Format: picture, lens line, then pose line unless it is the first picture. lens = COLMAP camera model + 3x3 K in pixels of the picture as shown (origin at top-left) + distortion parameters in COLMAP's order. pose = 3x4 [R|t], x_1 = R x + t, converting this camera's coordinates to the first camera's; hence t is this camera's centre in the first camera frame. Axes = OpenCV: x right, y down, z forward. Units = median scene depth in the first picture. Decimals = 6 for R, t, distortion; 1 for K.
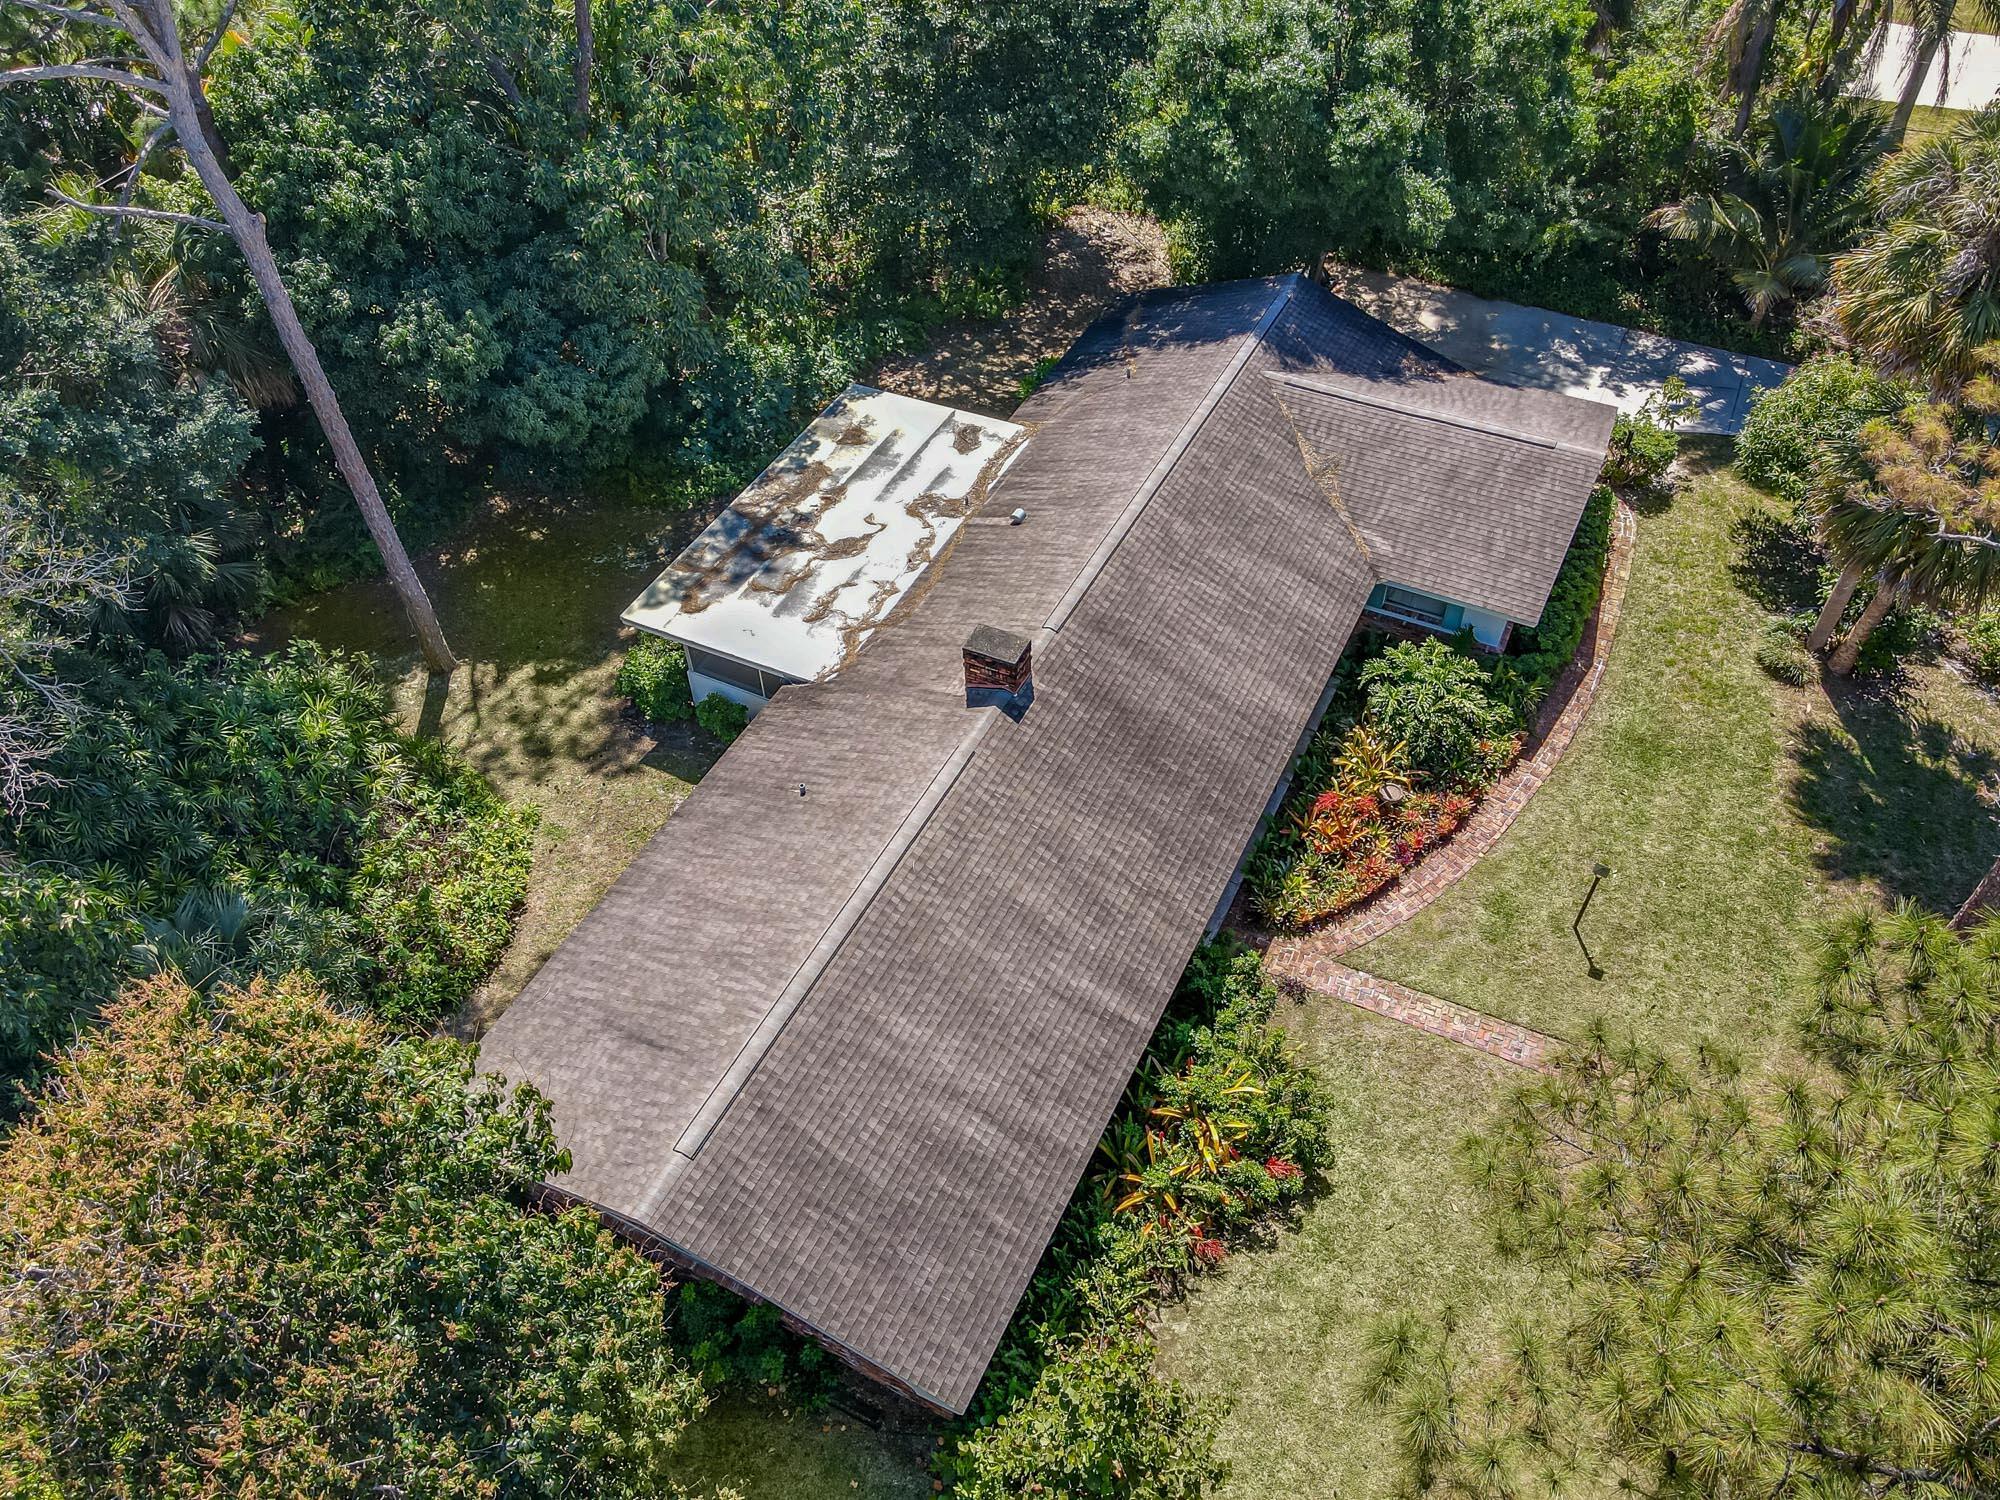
lens RADIAL K [[1531.4, 0, 1004.7], [0, 1531.4, 721.4], [0, 0, 1]] dist [-0.039526, 0.110194]
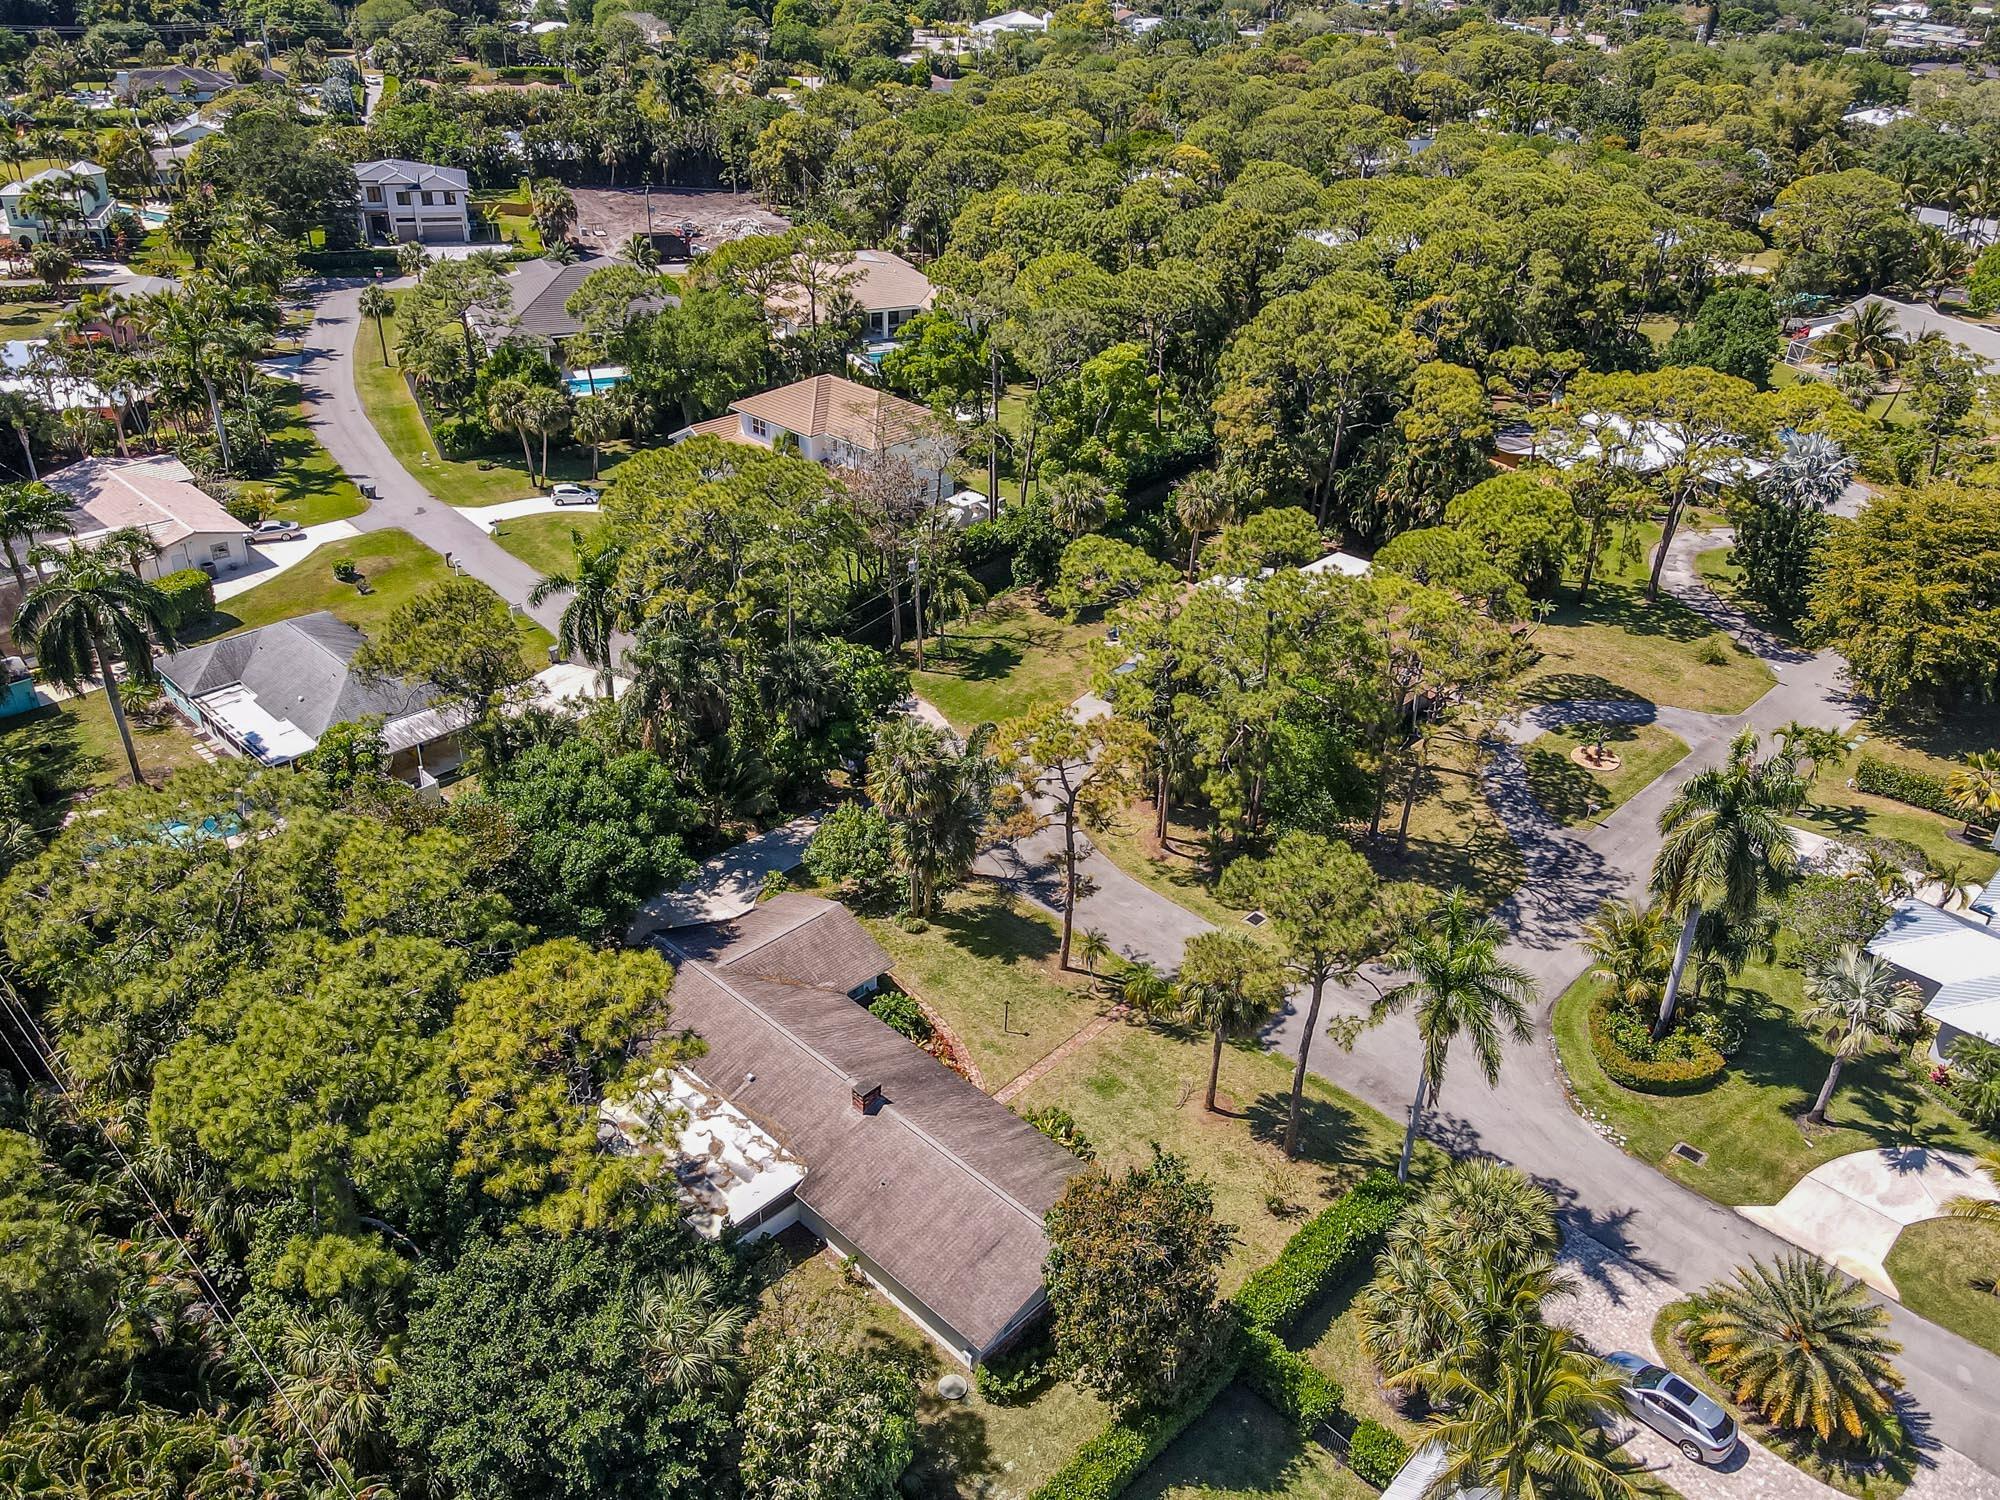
lens RADIAL K [[1531.4, 0, 1004.7], [0, 1531.4, 721.4], [0, 0, 1]] dist [-0.039526, 0.110194]
pose [[0.302466, -0.433228, 0.849016, -1.364223], [0.657452, 0.739754, 0.143255, -0.534766], [-0.690124, 0.514857, 0.508577, -0.496654]]
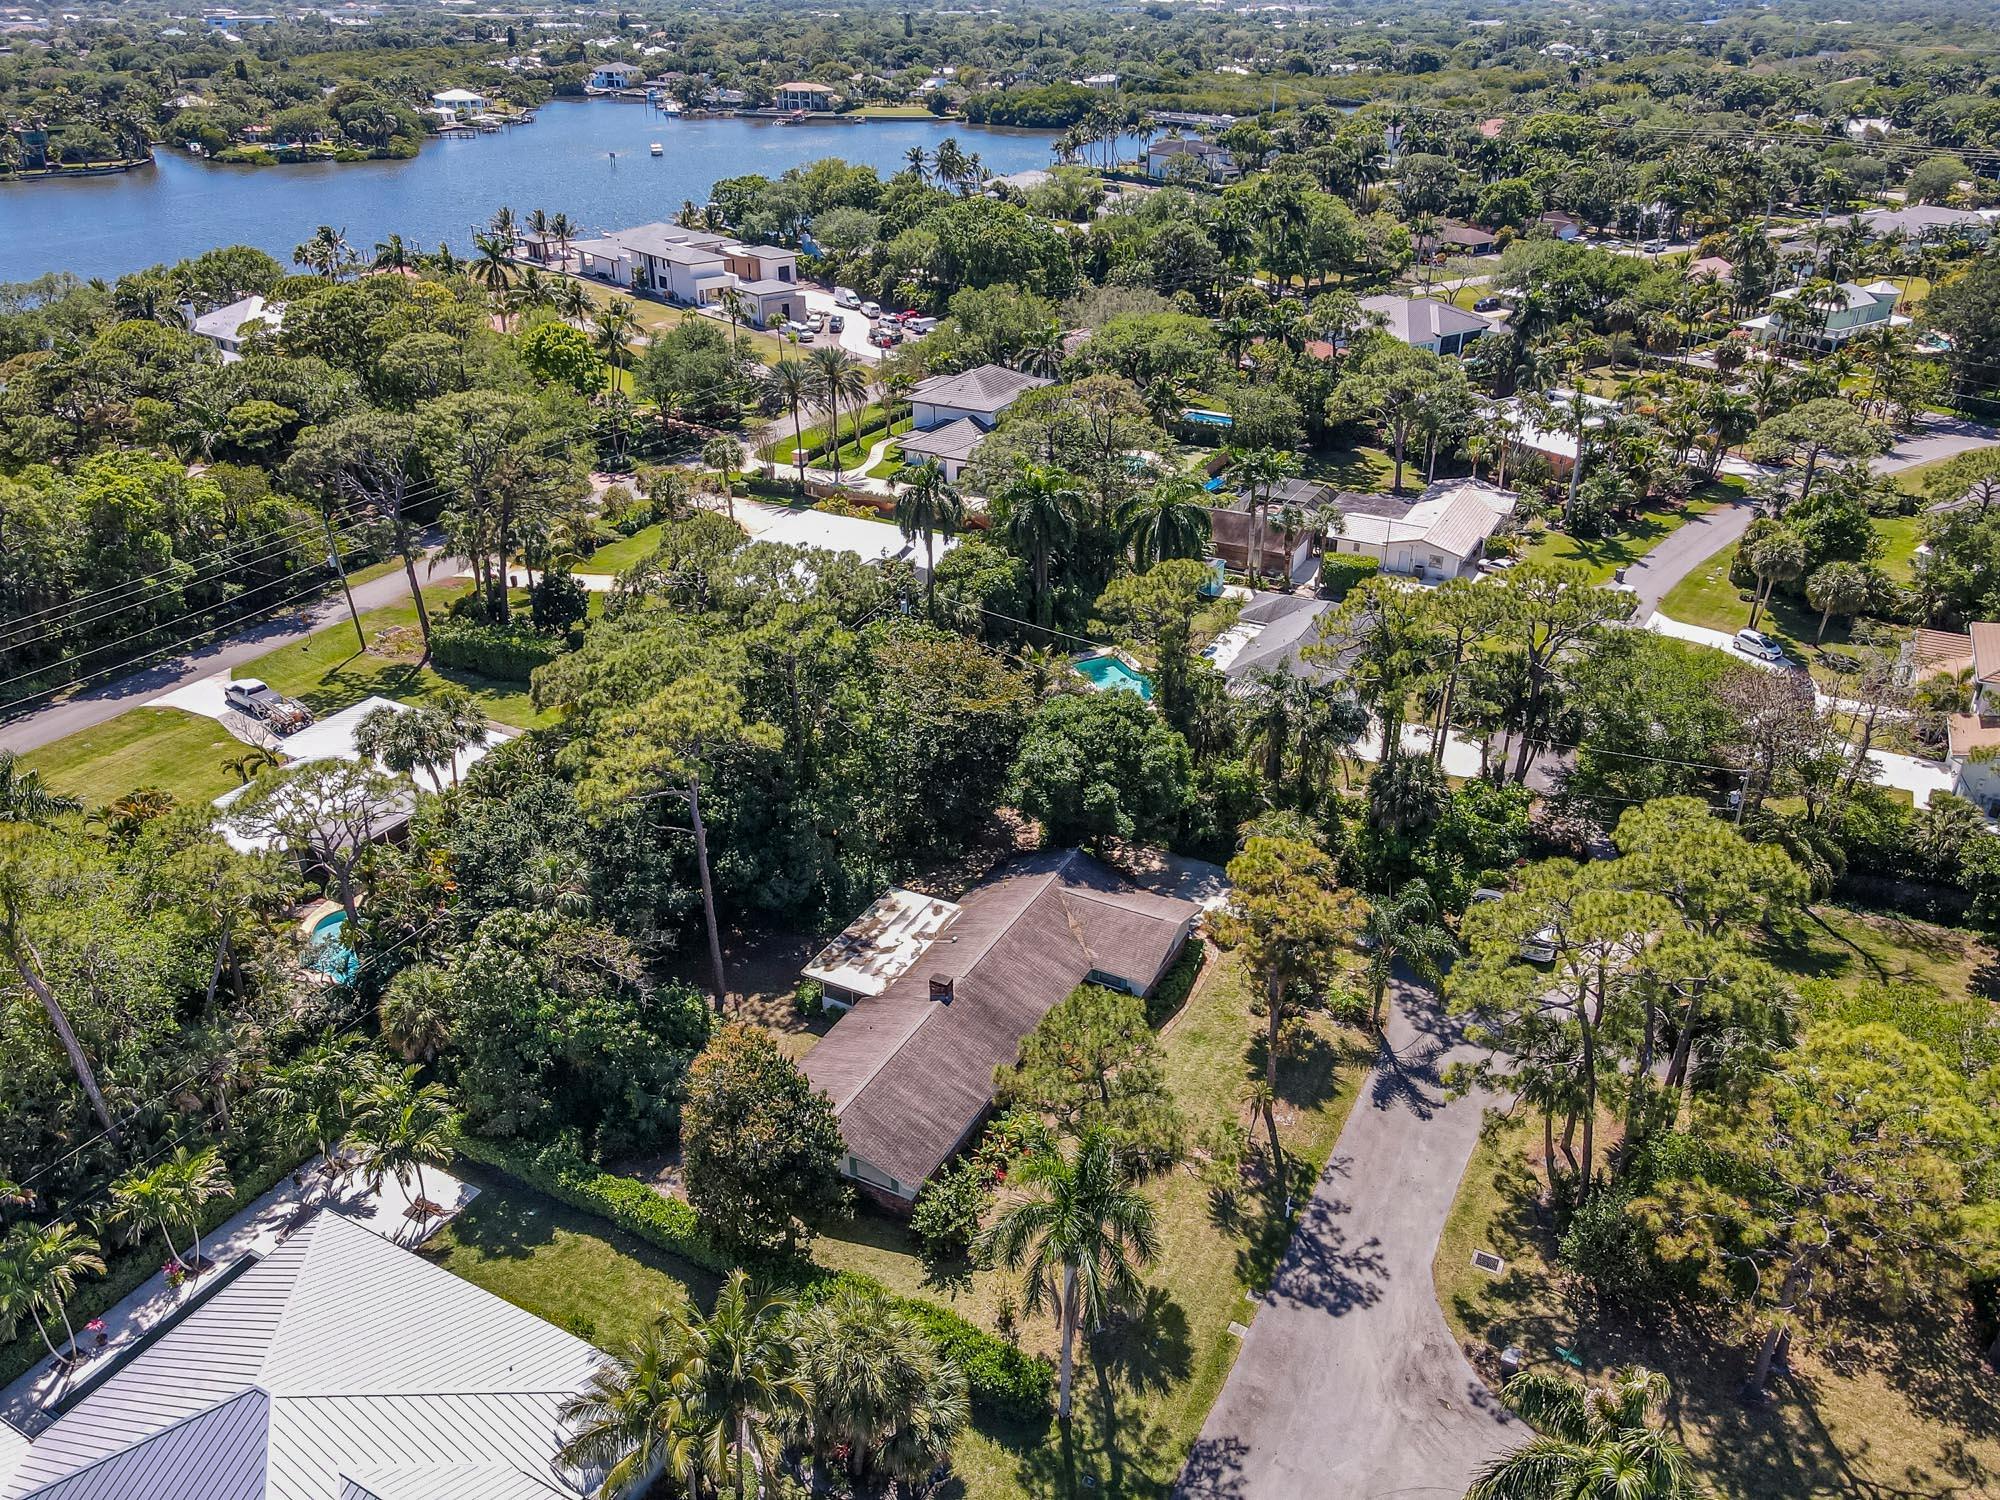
lens RADIAL K [[1418.7, 0, 1000.0], [0, 1418.7, 750.0], [0, 0, 1]] dist [-0.007618, -0.002037]
pose [[0.999547, 0.029043, -0.007880, 0.093134], [-0.030067, 0.952839, -0.301983, 0.278234], [-0.001262, 0.302083, 0.953281, -1.364939]]
